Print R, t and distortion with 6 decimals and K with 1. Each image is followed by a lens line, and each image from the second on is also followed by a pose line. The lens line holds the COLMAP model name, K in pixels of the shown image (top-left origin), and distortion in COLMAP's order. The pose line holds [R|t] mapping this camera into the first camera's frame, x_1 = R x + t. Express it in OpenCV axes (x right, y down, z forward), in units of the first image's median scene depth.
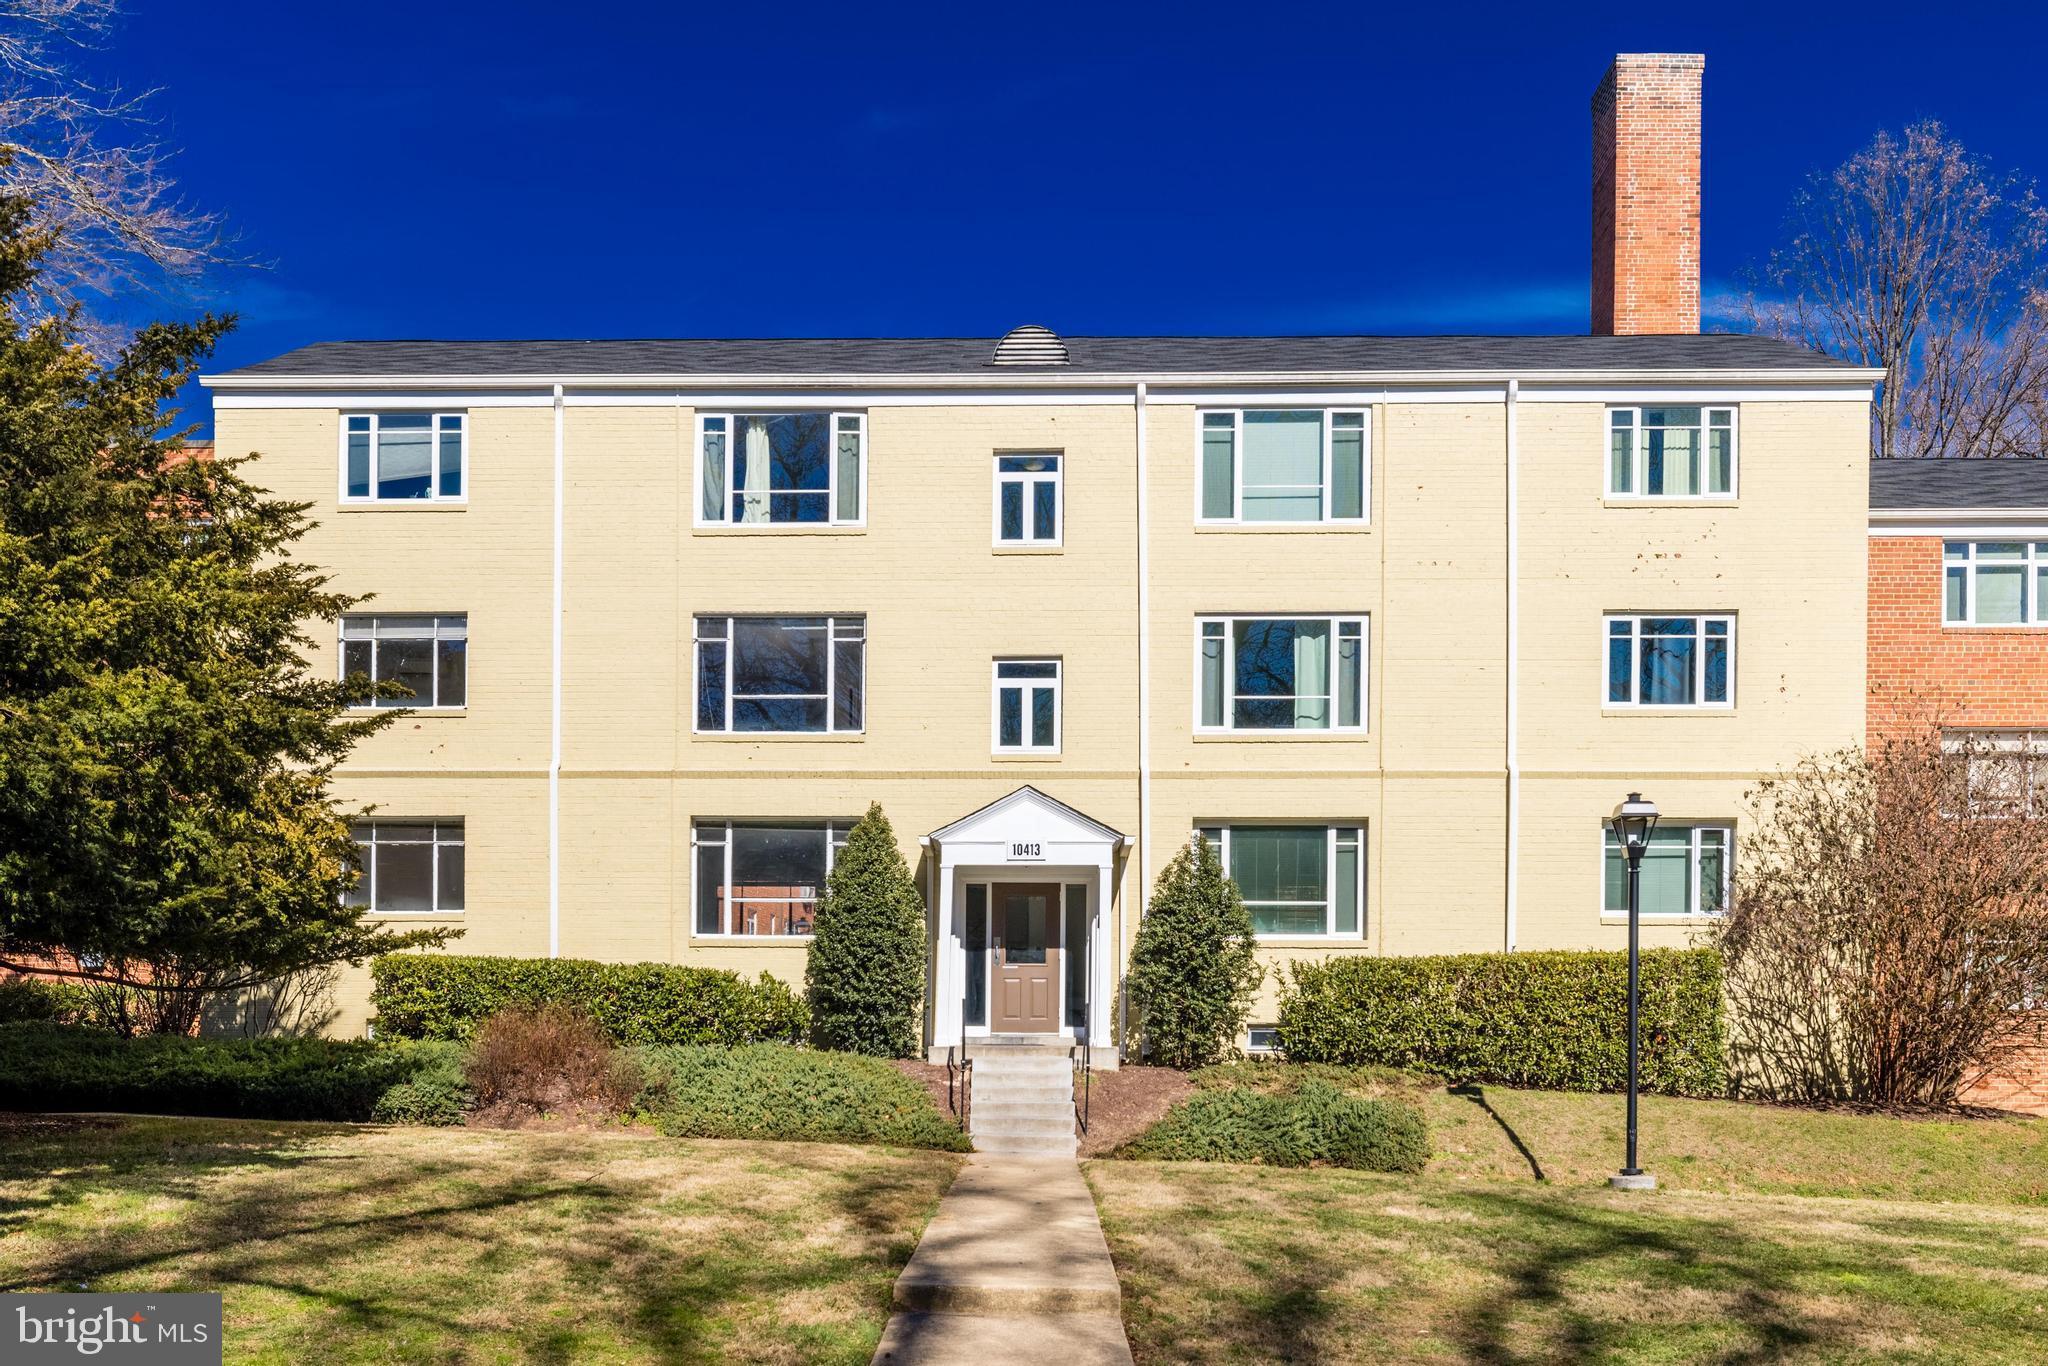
lens RADIAL K [[2513.7, 0, 1024.0], [0, 2513.7, 683.0], [0, 0, 1]] dist [-0.012532, -0.005114]
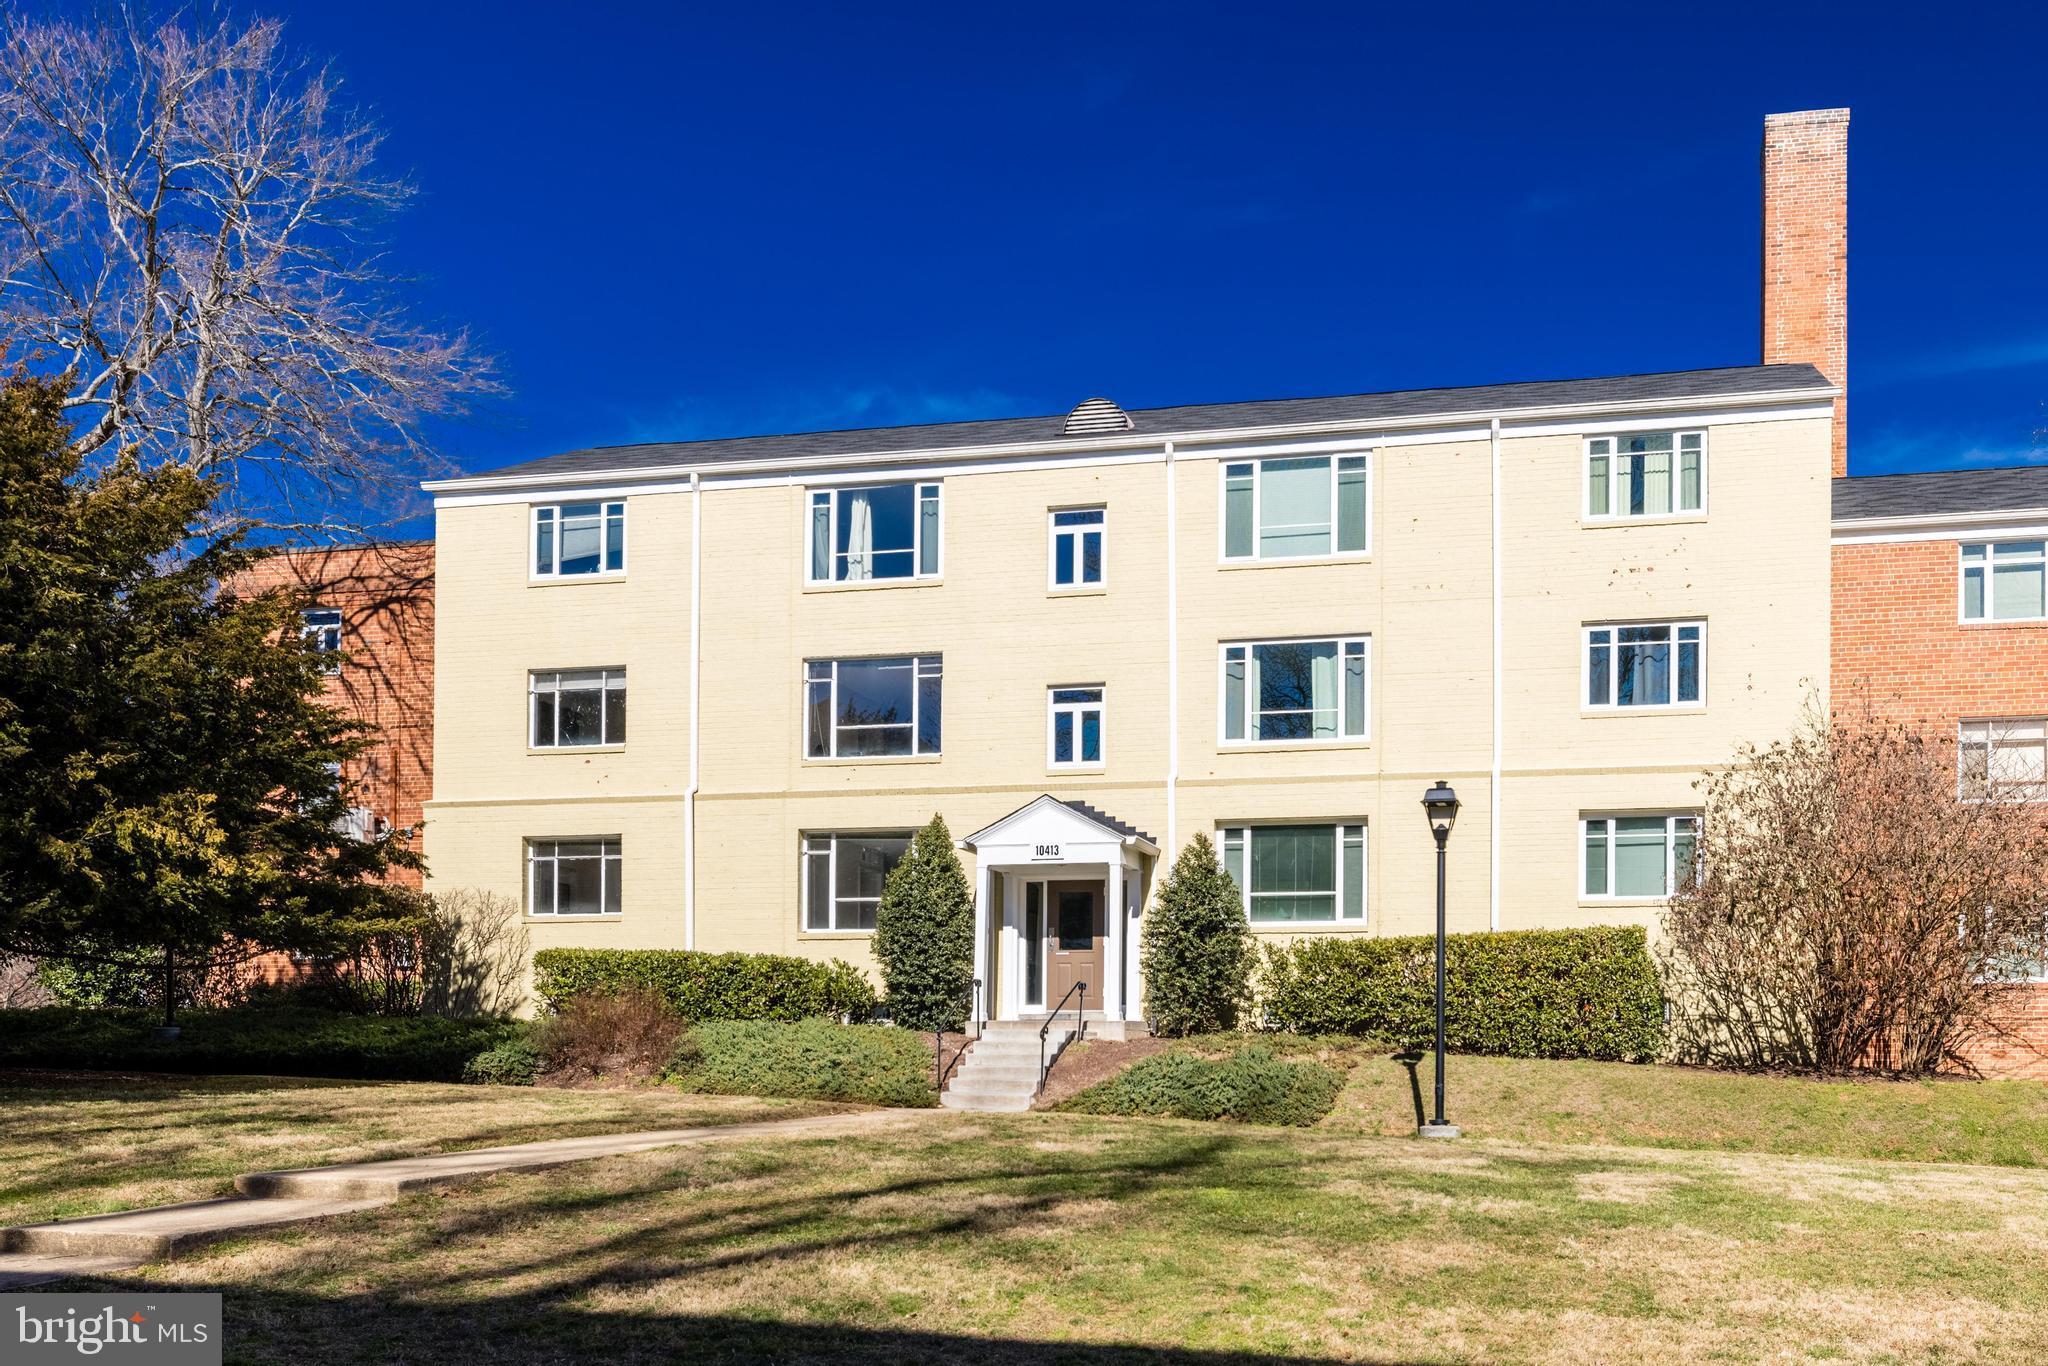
lens RADIAL K [[2203.8, 0, 1024.0], [0, 2203.8, 683.0], [0, 0, 1]] dist [-0.014237, 0.021079]
pose [[0.977807, -0.038527, -0.205936, 0.187067], [0.034482, 0.999136, -0.023198, 0.011657], [0.206652, 0.015582, 0.978290, 0.004616]]
